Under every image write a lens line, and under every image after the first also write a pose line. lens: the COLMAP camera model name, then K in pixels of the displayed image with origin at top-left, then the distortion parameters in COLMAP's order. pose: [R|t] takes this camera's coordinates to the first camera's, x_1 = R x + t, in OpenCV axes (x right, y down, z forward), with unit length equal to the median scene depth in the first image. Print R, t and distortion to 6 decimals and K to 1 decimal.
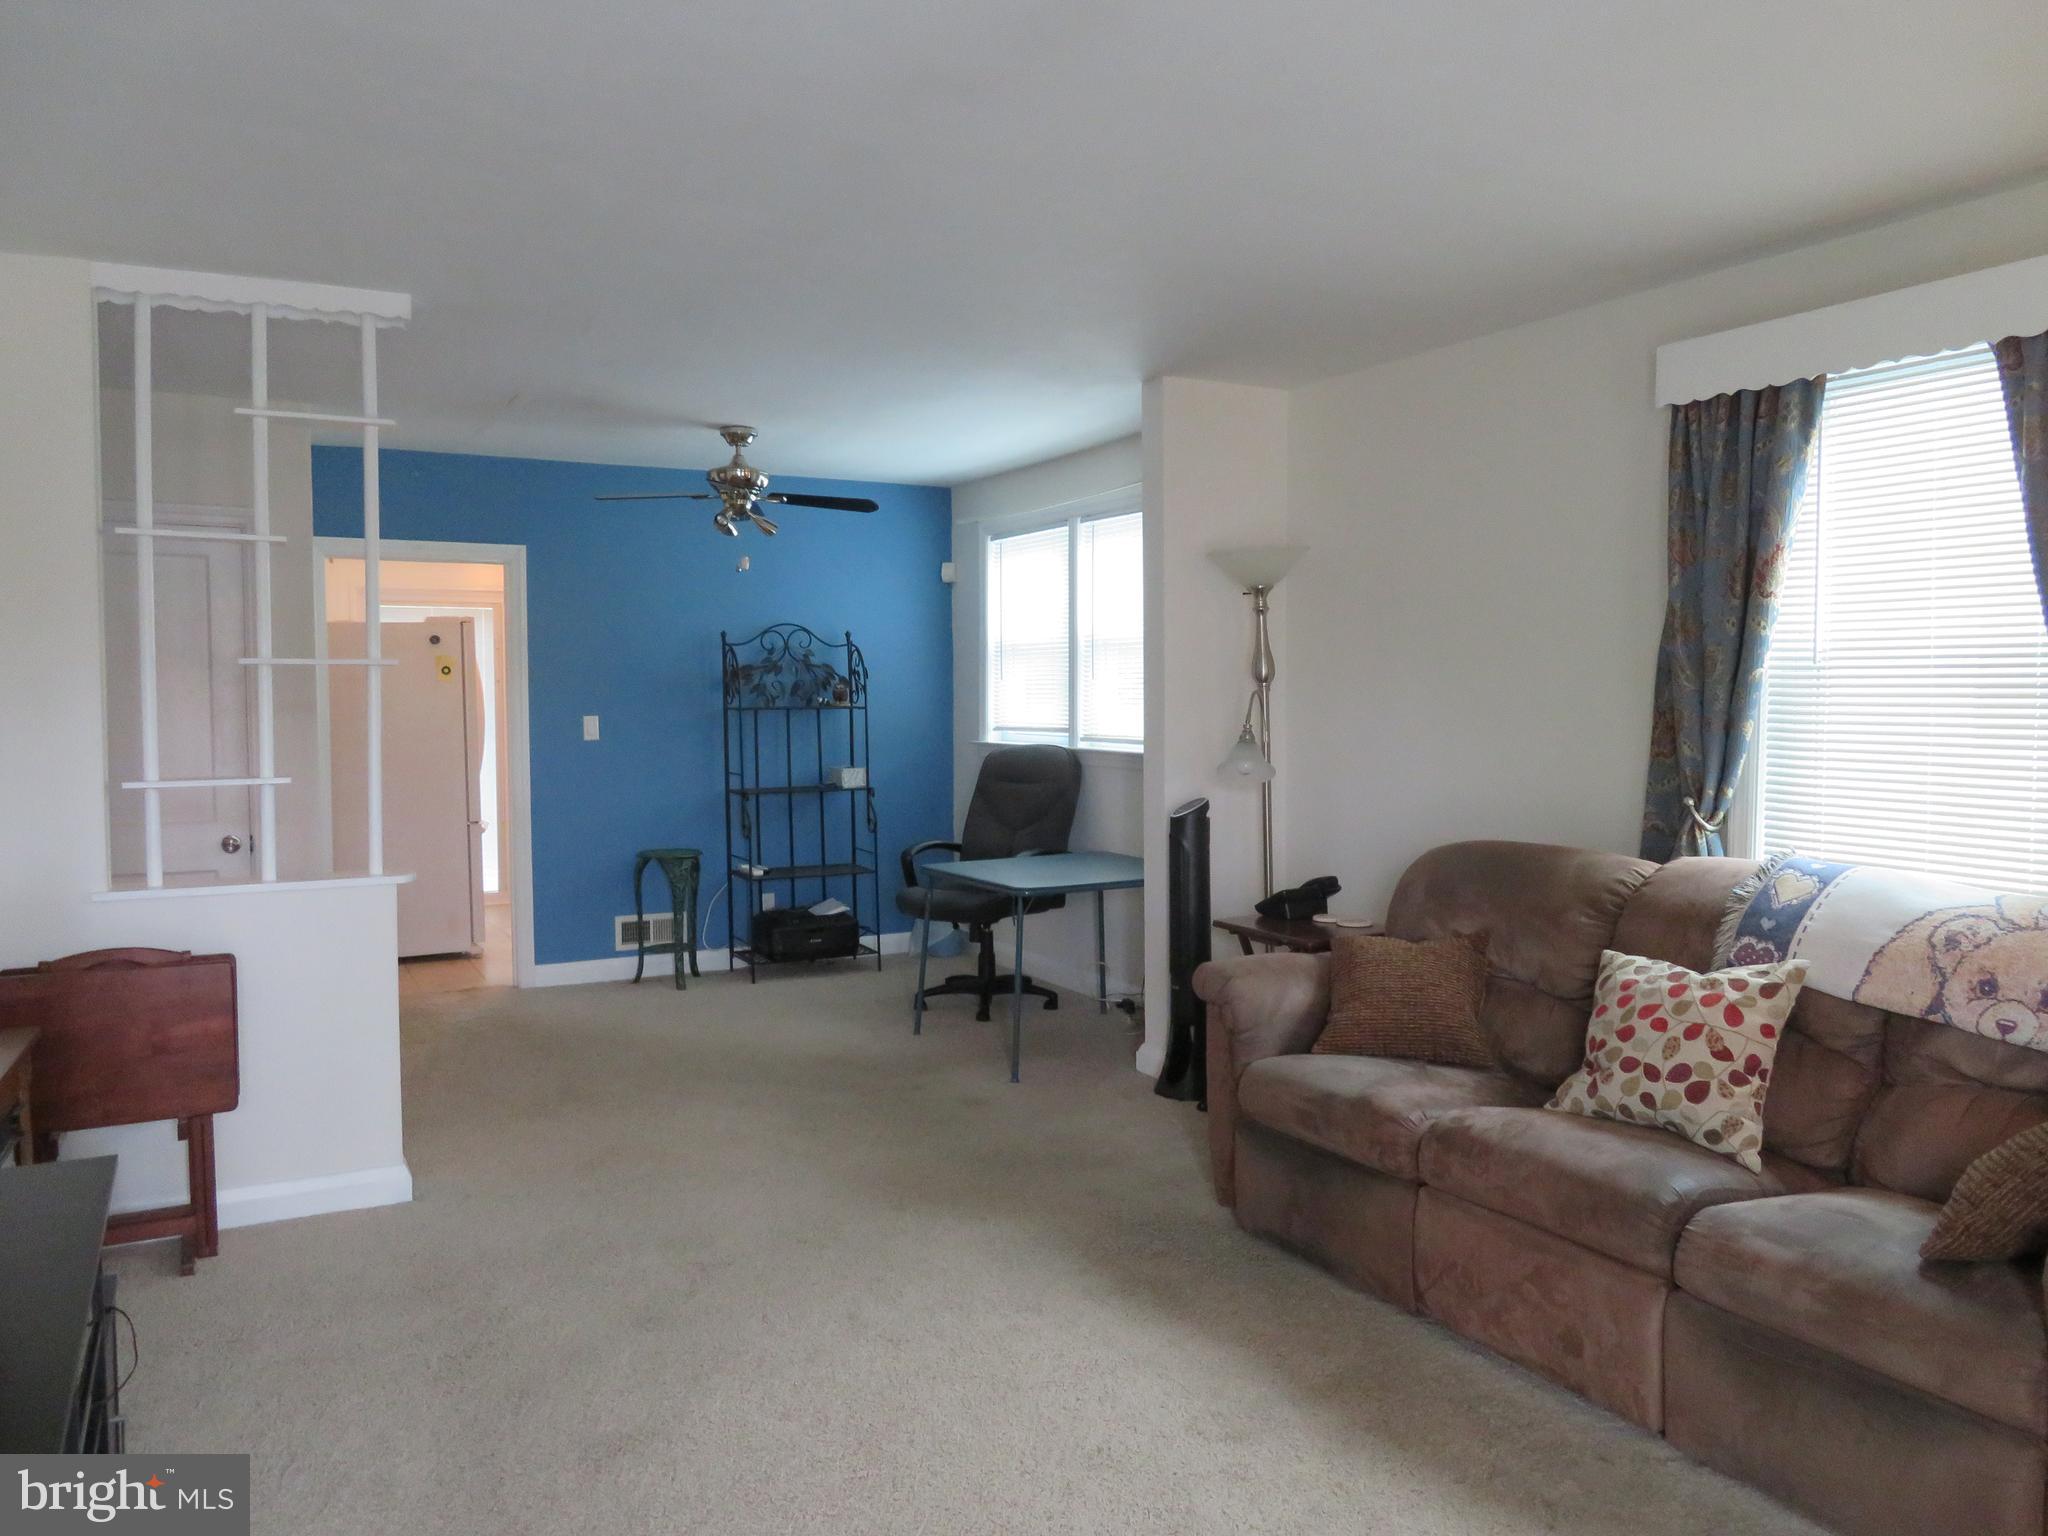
lens RADIAL K [[1470.1, 0, 1033.3], [0, 1470.1, 770.3], [0, 0, 1]] dist [-0.013097, 0.008387]
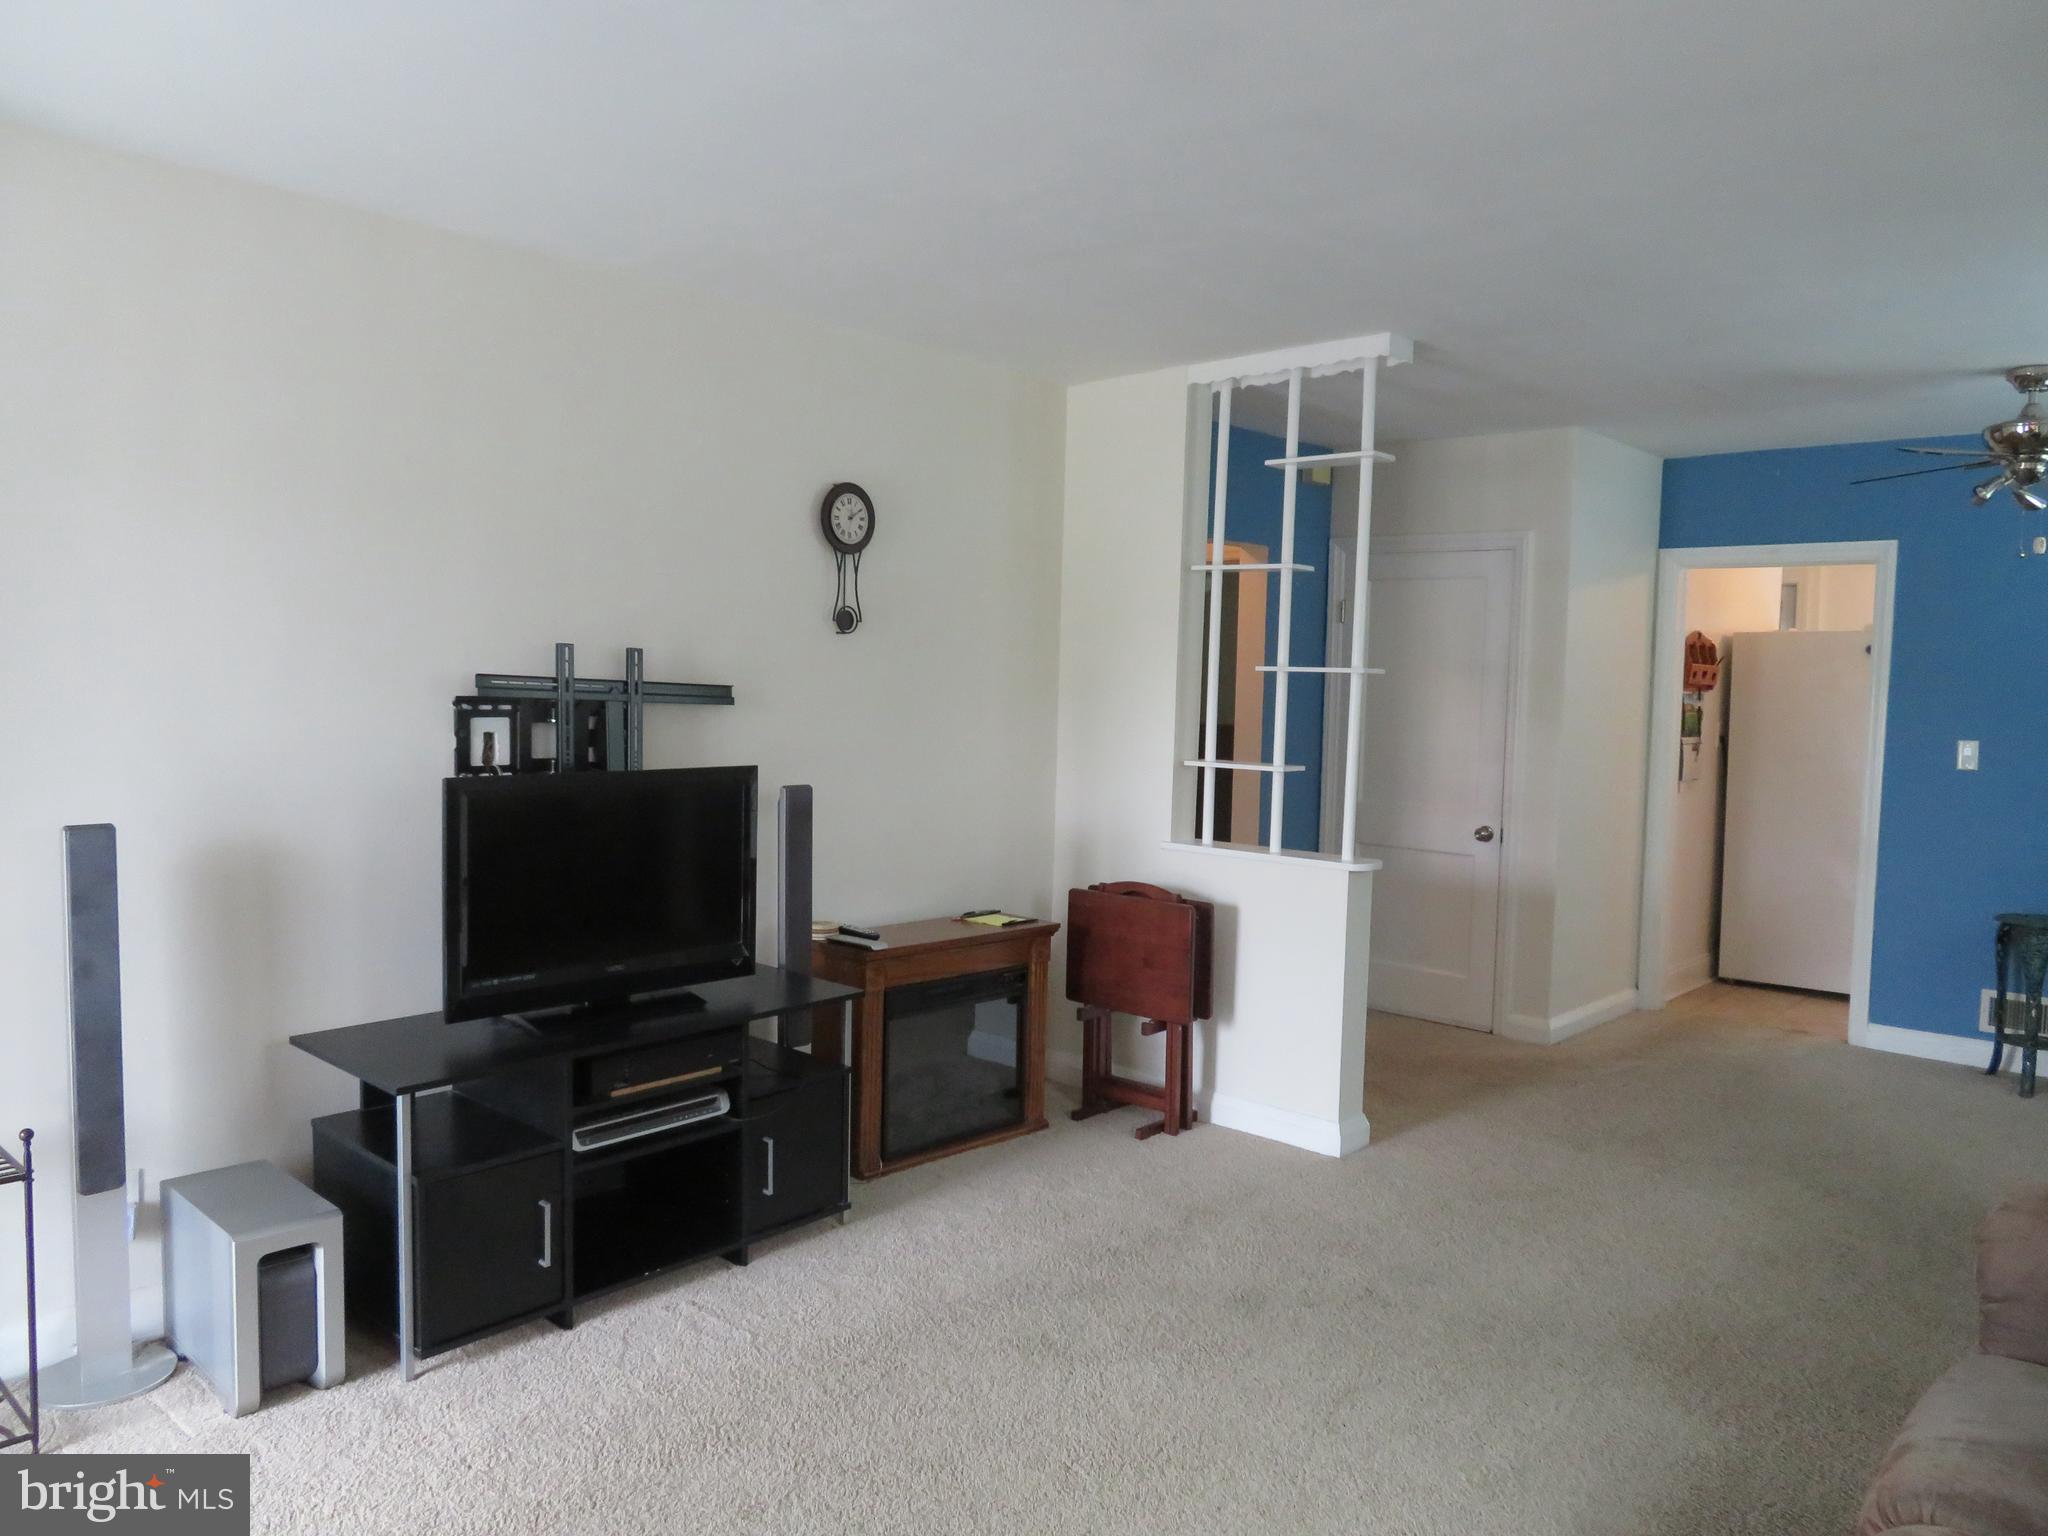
lens RADIAL K [[1470.1, 0, 1034.1], [0, 1470.1, 766.7], [0, 0, 1]] dist [-0.013097, 0.008387]
pose [[0.318385, 0.069450, -0.945414, 0.363737], [-0.077566, 0.995877, 0.047036, -0.023819], [0.944783, 0.058356, 0.322459, 0.280520]]
